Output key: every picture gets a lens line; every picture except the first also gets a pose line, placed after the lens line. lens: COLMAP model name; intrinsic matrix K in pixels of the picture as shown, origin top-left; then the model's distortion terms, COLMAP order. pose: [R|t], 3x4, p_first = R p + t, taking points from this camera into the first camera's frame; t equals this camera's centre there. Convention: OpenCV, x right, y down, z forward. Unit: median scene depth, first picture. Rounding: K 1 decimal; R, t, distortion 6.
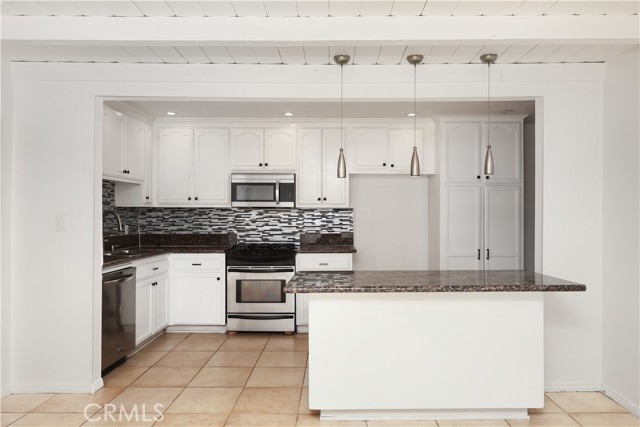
lens RADIAL K [[417.4, 0, 307.6], [0, 417.4, 225.4], [0, 0, 1]] dist [-0.000320, -0.000106]
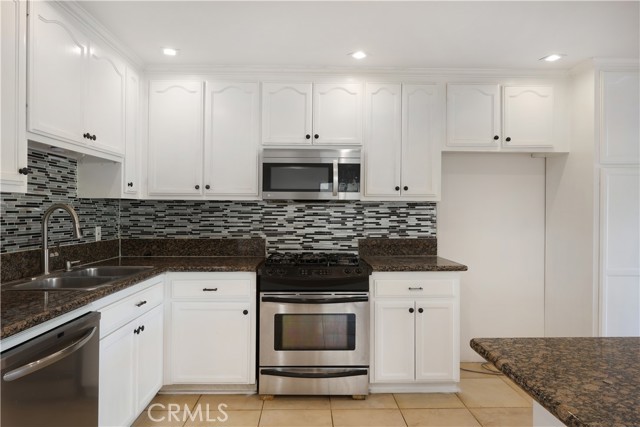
lens RADIAL K [[368.8, 0, 321.1], [0, 368.8, 215.8], [0, 0, 1]] dist [-0.001035, -0.000141]
pose [[0.996206, 0.001631, 0.087006, -0.135709], [-0.000415, 0.999902, -0.013996, -0.009879], [-0.087021, 0.013907, 0.996109, 0.394611]]
